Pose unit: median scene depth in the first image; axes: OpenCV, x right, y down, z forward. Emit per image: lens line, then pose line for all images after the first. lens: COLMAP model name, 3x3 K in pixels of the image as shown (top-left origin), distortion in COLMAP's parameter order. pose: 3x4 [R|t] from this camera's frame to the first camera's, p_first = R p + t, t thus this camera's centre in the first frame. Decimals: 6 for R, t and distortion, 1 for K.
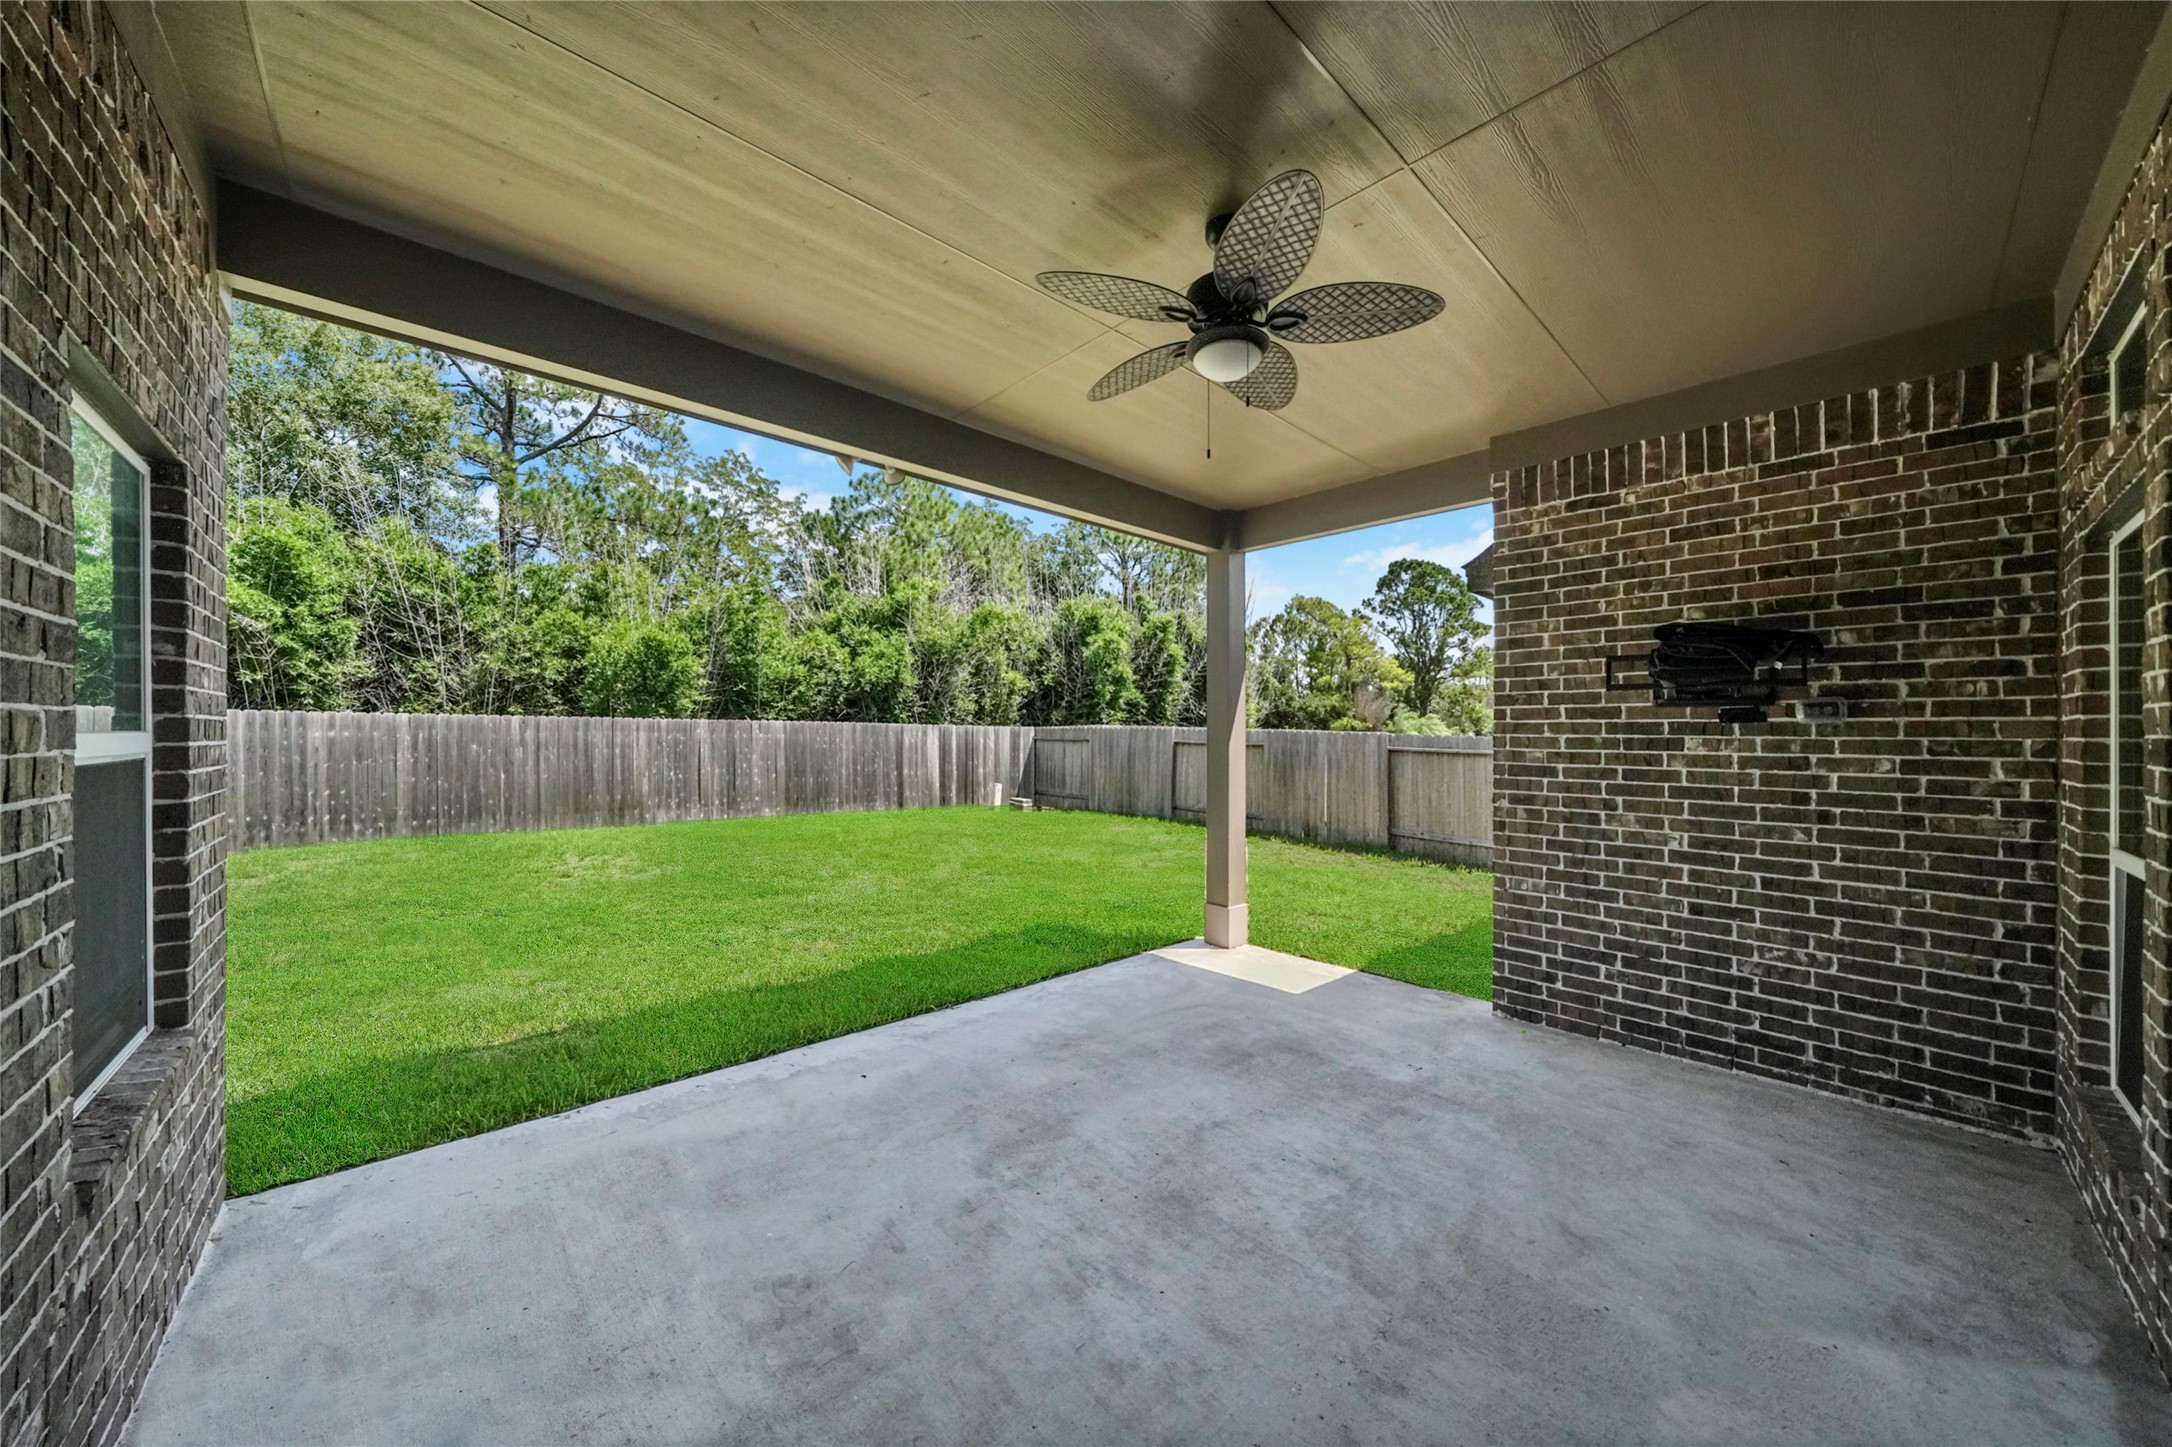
lens RADIAL K [[750.0, 0, 1078.9], [0, 750.0, 738.5], [0, 0, 1]] dist [-0.007242, 0.000157]
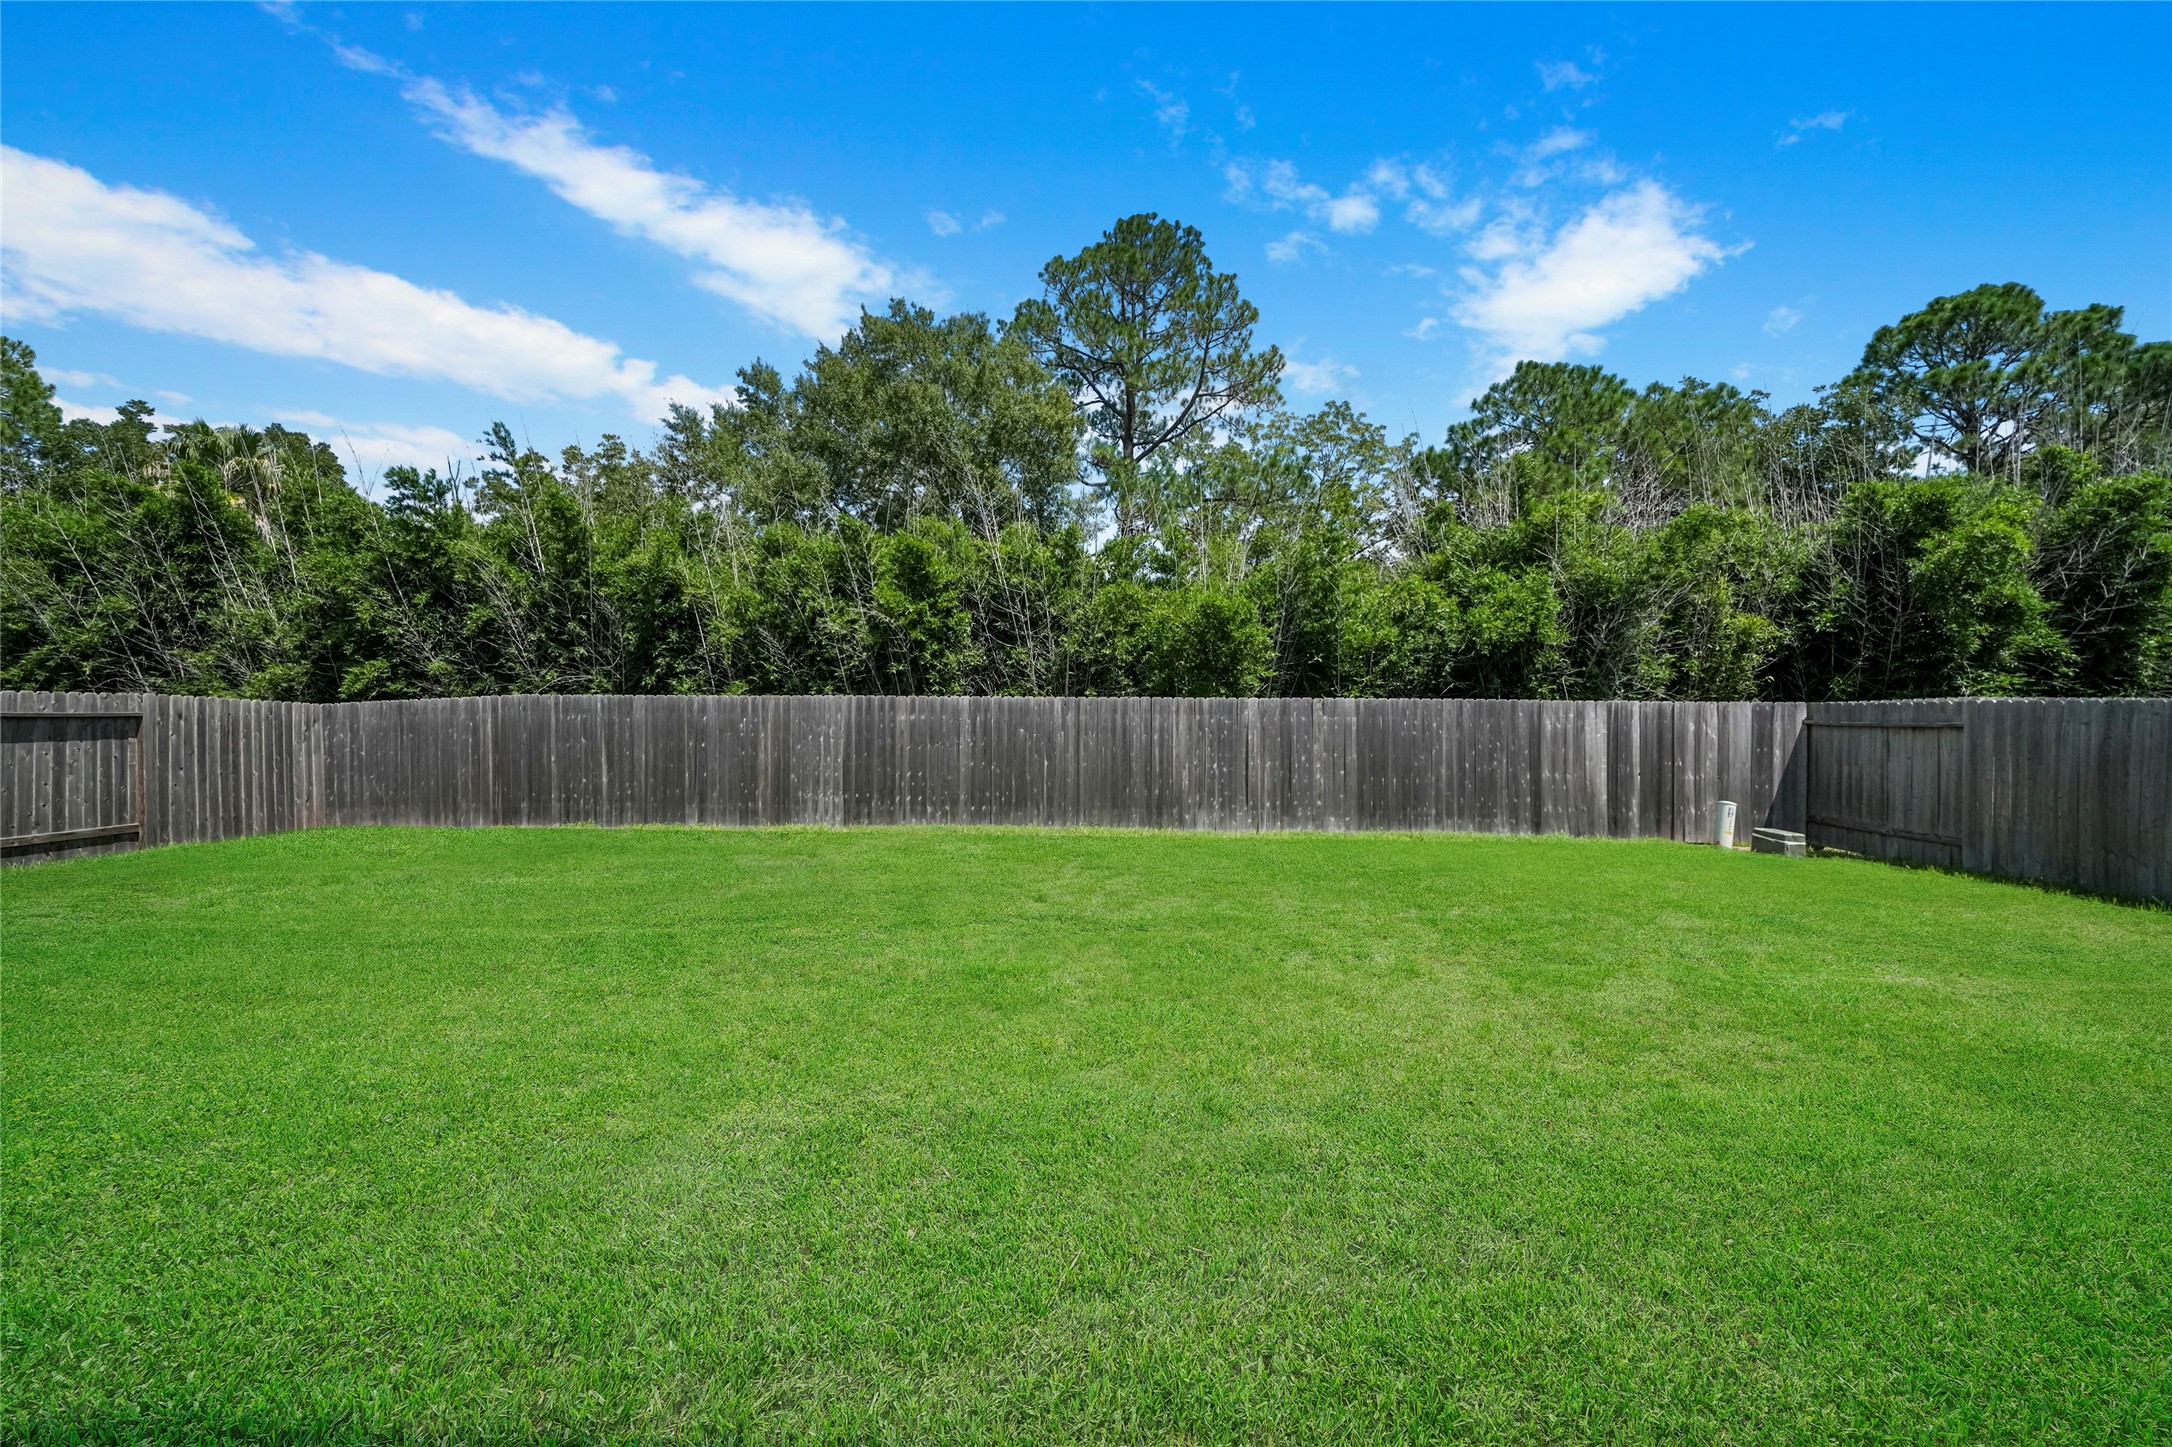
lens RADIAL K [[806.1, 0, 1063.4], [0, 806.1, 731.6], [0, 0, 1]] dist [-0.001550, -0.001269]
pose [[0.717339, 0.009696, -0.696657, -0.043095], [-0.001132, 0.999918, 0.012751, -0.000638], [0.696724, -0.008358, 0.717291, 0.200351]]
